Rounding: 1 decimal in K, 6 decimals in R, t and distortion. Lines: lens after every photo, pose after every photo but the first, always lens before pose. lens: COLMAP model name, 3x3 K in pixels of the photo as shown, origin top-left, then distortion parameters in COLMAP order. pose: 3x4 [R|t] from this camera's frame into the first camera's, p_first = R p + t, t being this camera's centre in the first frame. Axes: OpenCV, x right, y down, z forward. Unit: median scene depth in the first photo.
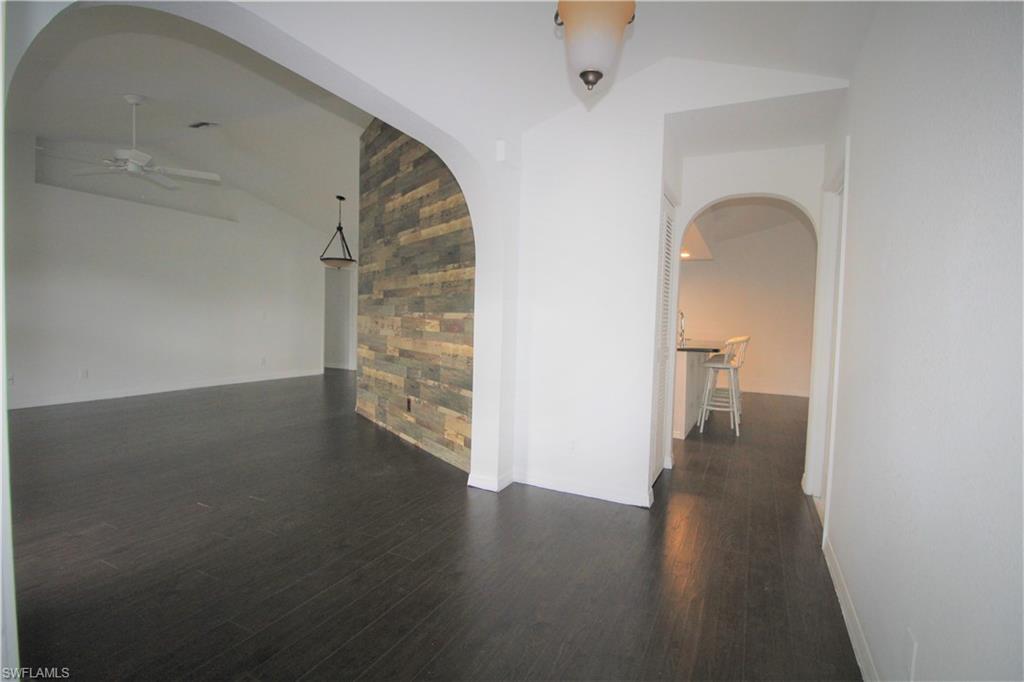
lens RADIAL K [[479.7, 0, 516.3], [0, 479.7, 342.6], [0, 0, 1]] dist [-0.002628, -0.000401]
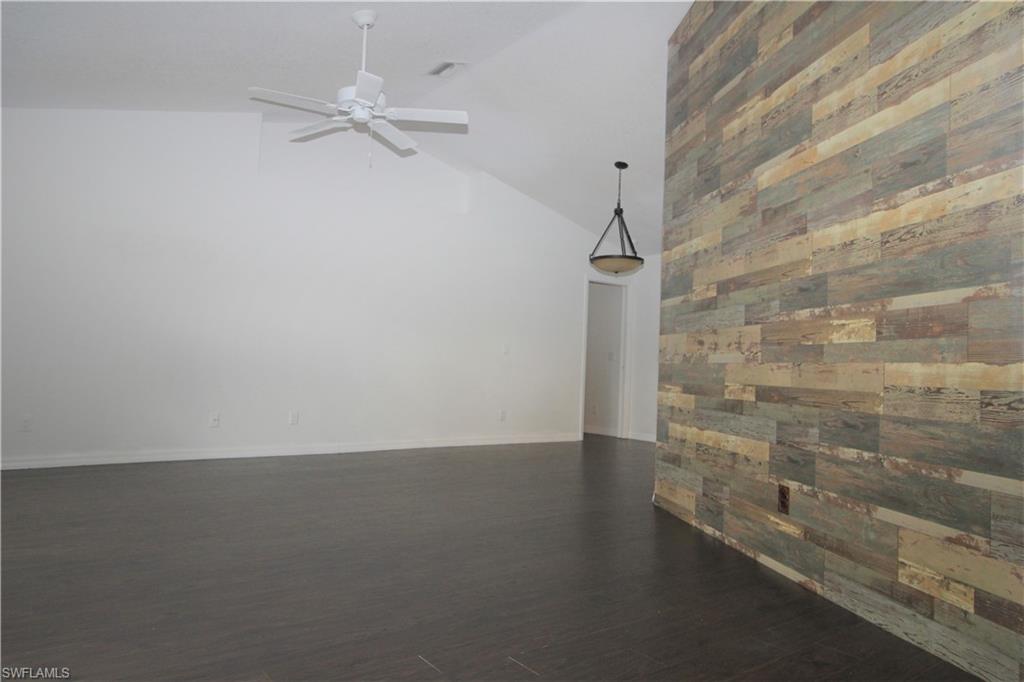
lens RADIAL K [[668.7, 0, 515.1], [0, 668.7, 343.9], [0, 0, 1]] dist [-0.001558, 0.000691]
pose [[0.901151, -0.008424, -0.433424, -0.176551], [-0.036488, 0.994789, -0.095198, 0.048327], [0.431968, 0.101603, 0.896148, 0.256520]]
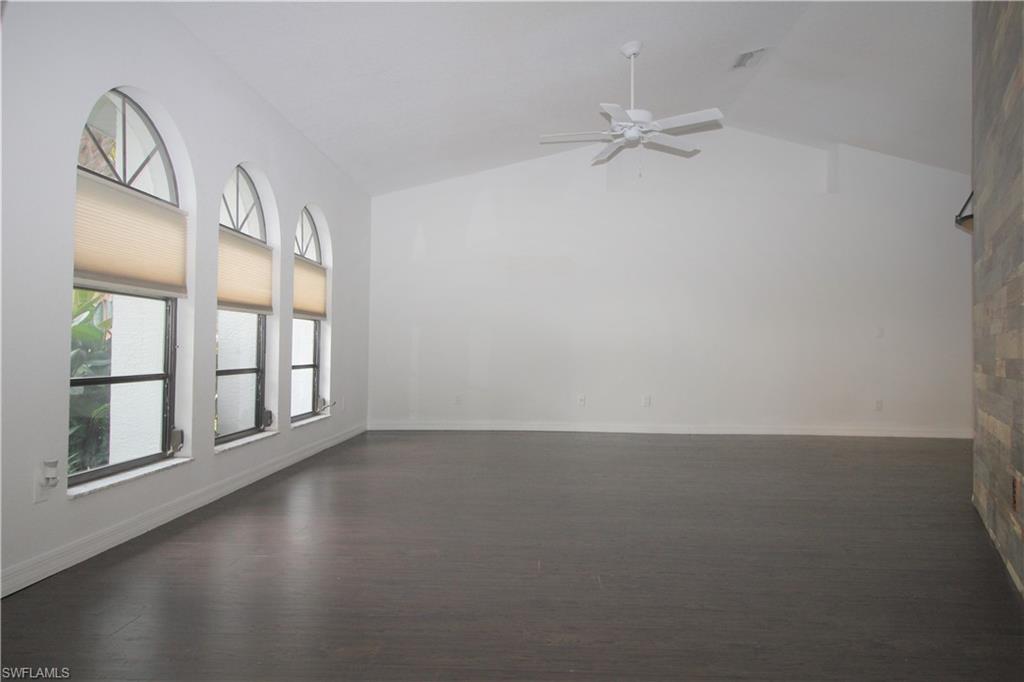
lens RADIAL K [[668.7, 0, 514.1], [0, 668.7, 342.7], [0, 0, 1]] dist [-0.001558, 0.000691]
pose [[0.412165, -0.032836, -0.910517, 0.125025], [-0.049660, 0.997055, -0.058436, 0.057953], [0.909755, 0.069302, 0.409321, 0.378562]]
